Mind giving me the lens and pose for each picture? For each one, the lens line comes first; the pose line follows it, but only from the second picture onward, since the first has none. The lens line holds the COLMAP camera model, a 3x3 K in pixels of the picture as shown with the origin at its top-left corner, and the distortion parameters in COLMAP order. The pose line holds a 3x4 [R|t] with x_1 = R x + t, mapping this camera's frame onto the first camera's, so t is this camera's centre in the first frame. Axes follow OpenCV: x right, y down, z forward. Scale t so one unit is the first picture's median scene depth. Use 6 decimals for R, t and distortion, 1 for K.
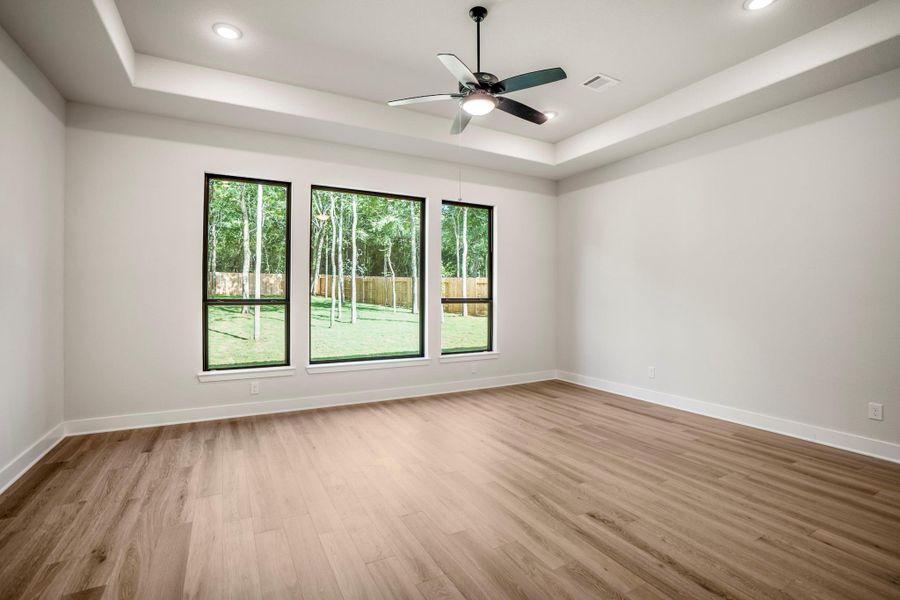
lens RADIAL K [[422.4, 0, 449.3], [0, 422.4, 298.2], [0, 0, 1]] dist [-0.067328, 0.026757]
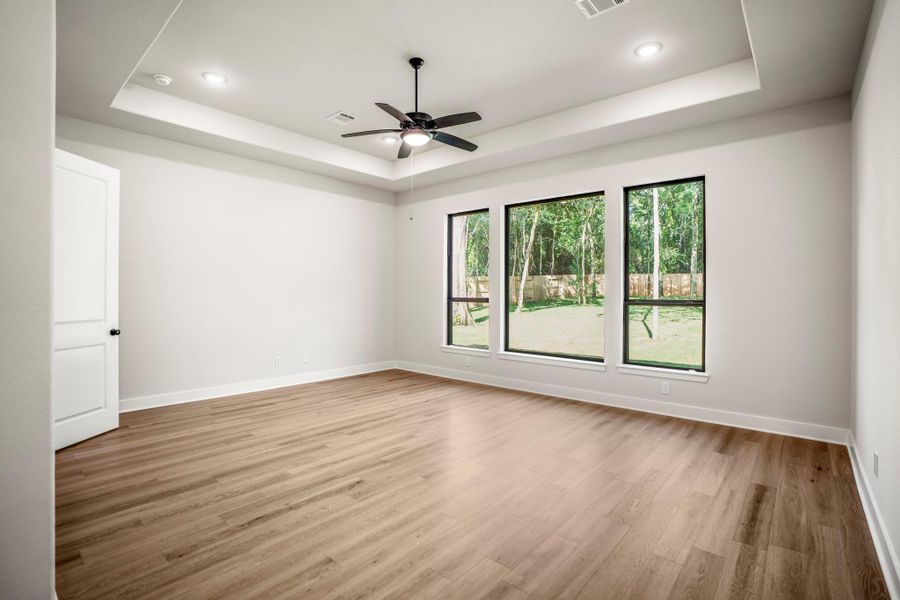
lens RADIAL K [[422.4, 0, 449.3], [0, 422.4, 298.2], [0, 0, 1]] dist [-0.067328, 0.026757]
pose [[0.340213, 0.005979, -0.940329, 1.187525], [-0.009082, 0.999954, 0.003072, -0.002137], [0.940304, 0.007495, 0.340252, 0.641080]]
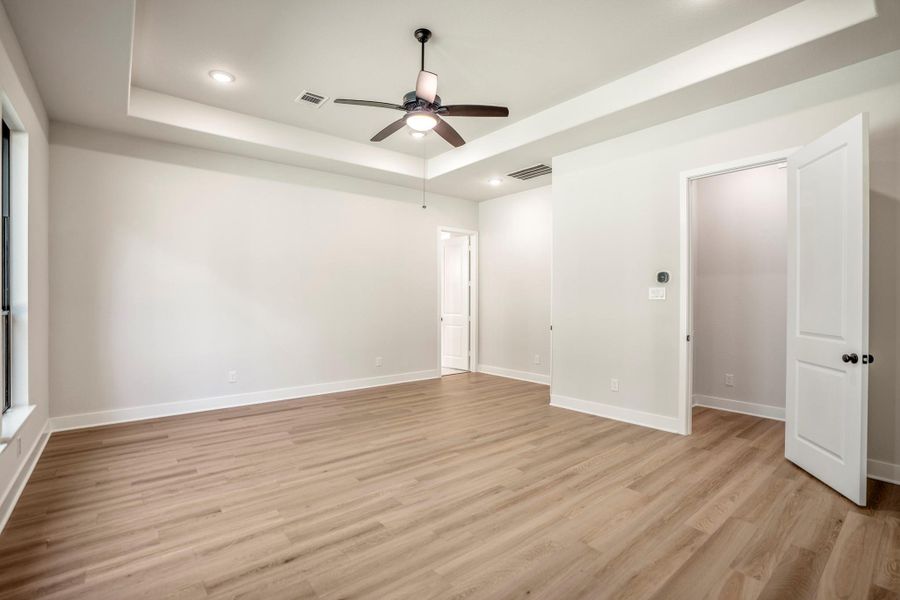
lens RADIAL K [[418.3, 0, 450.0], [0, 418.3, 300.0], [0, 0, 1]] dist [0.002771, 0.000494]
pose [[-0.178997, -0.000936, 0.983849, -0.954225], [0.004346, 0.999989, 0.001743, -0.010864], [-0.983840, 0.004588, -0.178991, 1.062974]]
